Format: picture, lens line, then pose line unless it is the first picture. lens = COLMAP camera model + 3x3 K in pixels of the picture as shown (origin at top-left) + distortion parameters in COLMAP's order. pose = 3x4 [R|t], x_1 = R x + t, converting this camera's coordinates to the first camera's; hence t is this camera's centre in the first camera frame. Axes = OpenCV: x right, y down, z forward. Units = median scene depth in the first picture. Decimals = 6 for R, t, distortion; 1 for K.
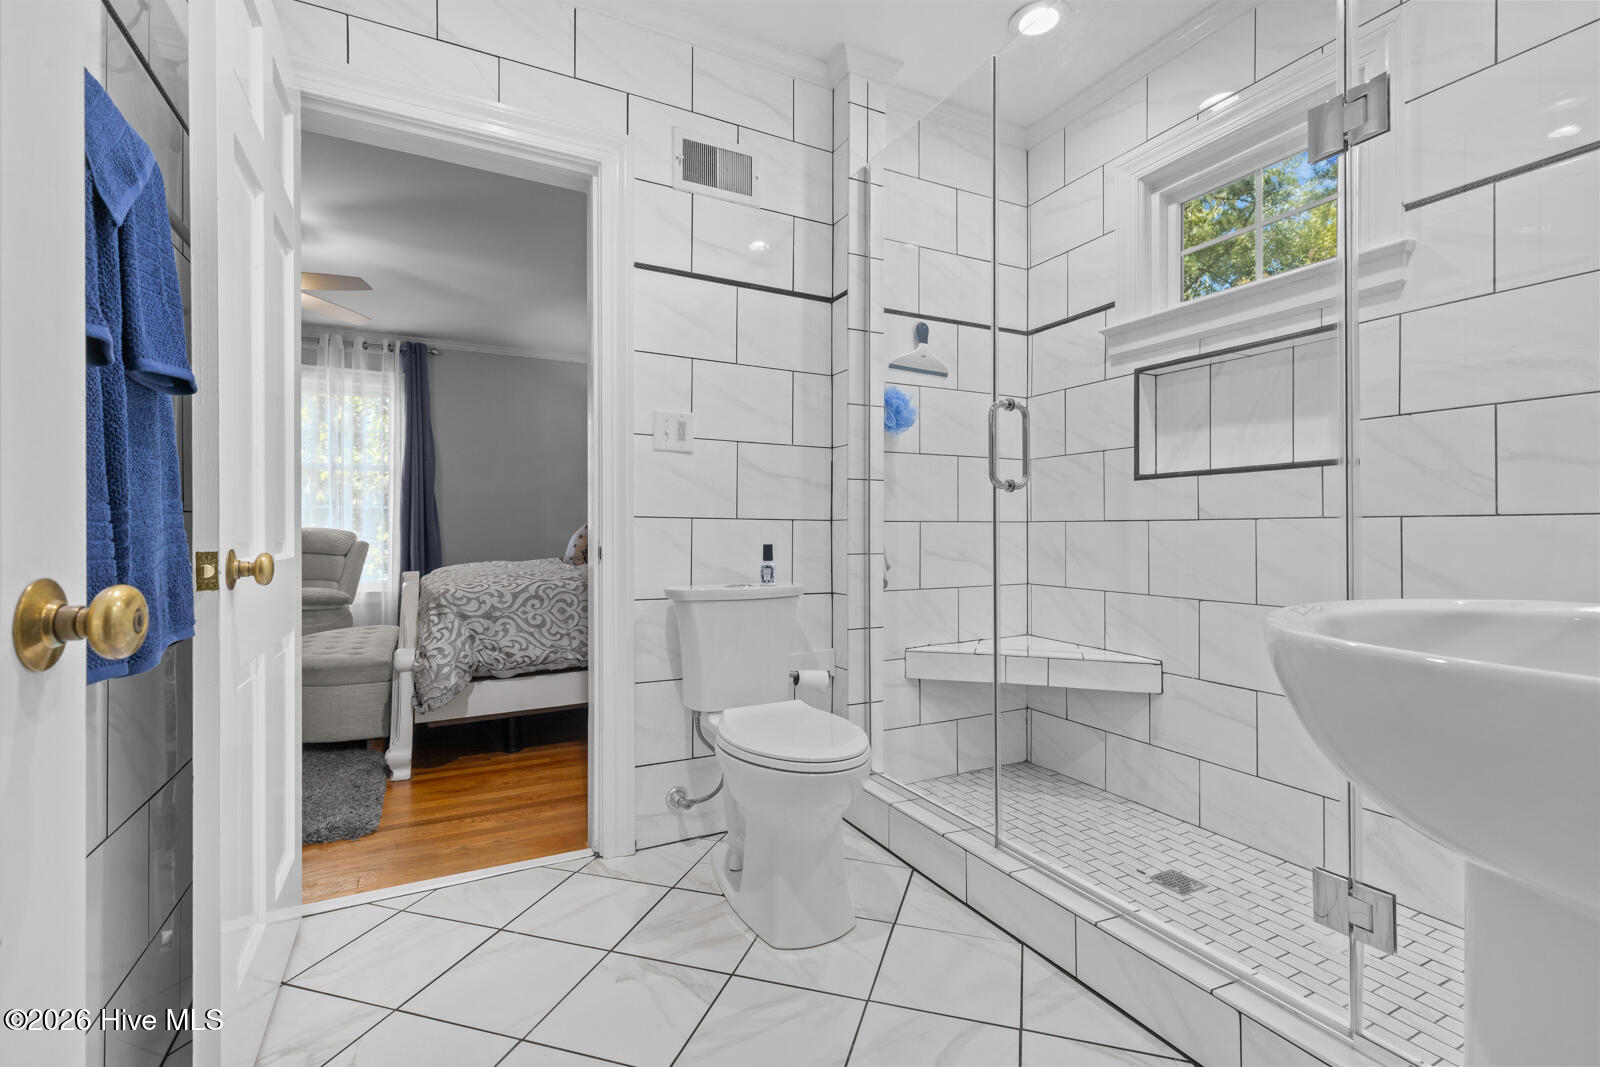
lens RADIAL K [[713.6, 0, 789.4], [0, 713.6, 527.4], [0, 0, 1]] dist [0.001952, 0.000023]
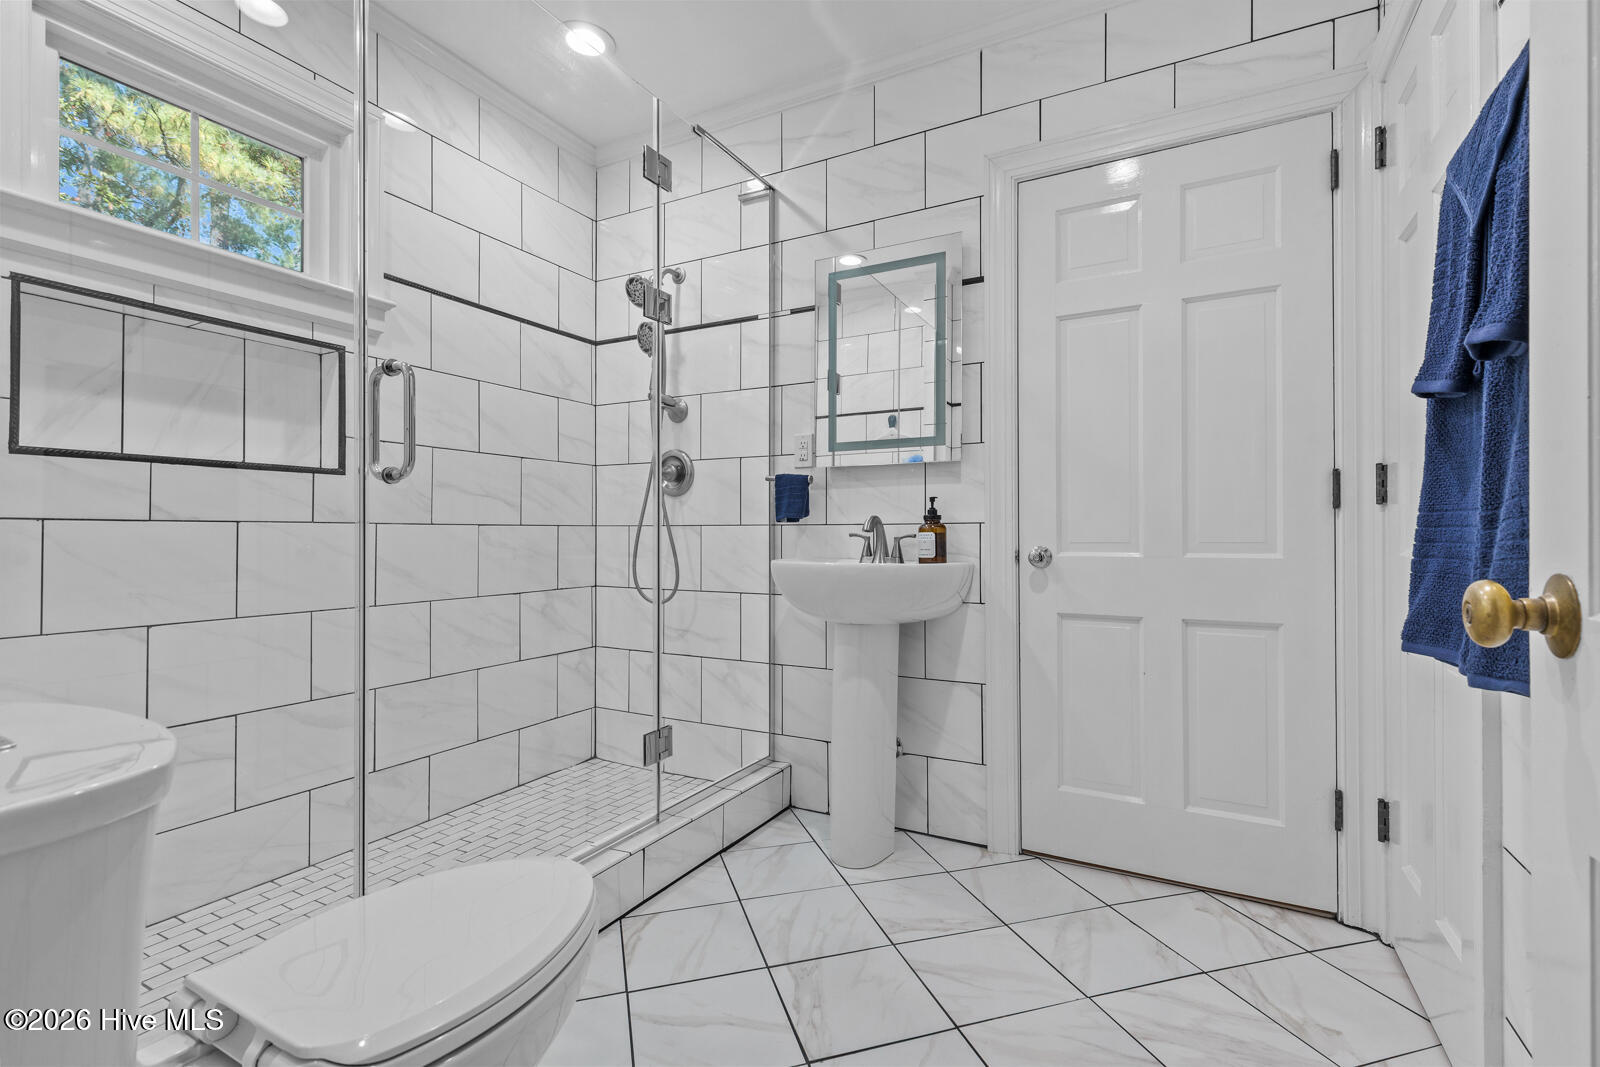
lens RADIAL K [[713.6, 0, 789.4], [0, 713.6, 527.4], [0, 0, 1]] dist [0.001952, 0.000023]
pose [[-0.562062, 0.009496, 0.827040, -0.540821], [-0.000292, 0.999932, -0.011680, 0.006587], [-0.827095, -0.006807, -0.562021, 1.072322]]
